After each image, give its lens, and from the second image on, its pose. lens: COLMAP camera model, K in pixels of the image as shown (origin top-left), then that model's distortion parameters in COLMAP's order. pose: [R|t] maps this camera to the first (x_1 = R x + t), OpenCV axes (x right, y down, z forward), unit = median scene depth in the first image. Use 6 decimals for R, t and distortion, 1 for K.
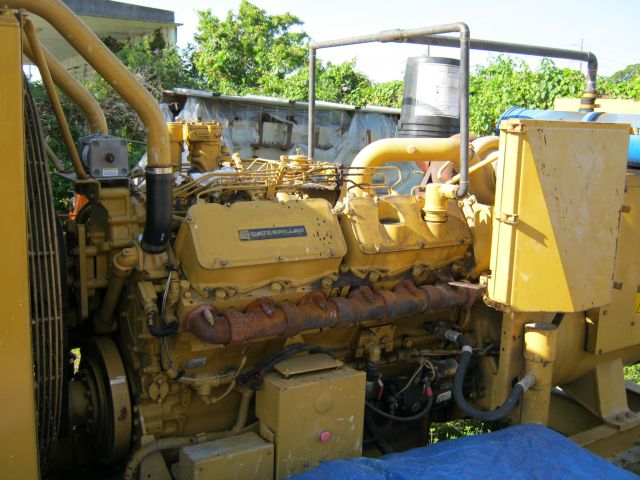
lens RADIAL K [[710.5, 0, 306.8], [0, 710.5, 239.0], [0, 0, 1]] dist [-0.069195, -0.069194]
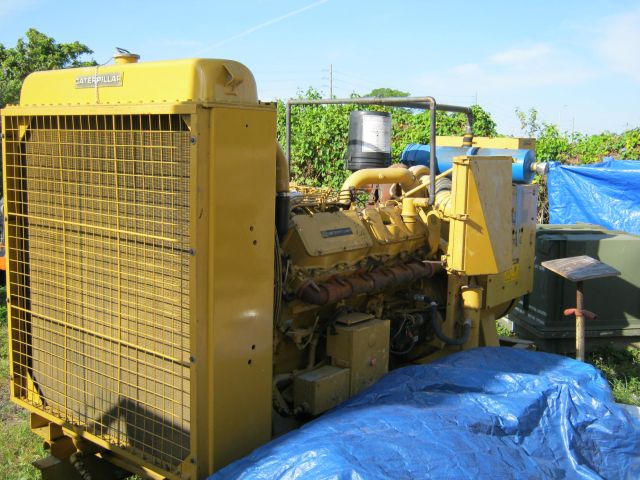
lens RADIAL K [[710.5, 0, 306.8], [0, 710.5, 239.0], [0, 0, 1]] dist [-0.069195, -0.069194]
pose [[0.945475, -0.053118, 0.321334, -0.521089], [0.063616, 0.997726, -0.022253, 0.030759], [-0.319422, 0.041482, 0.946704, -0.380201]]
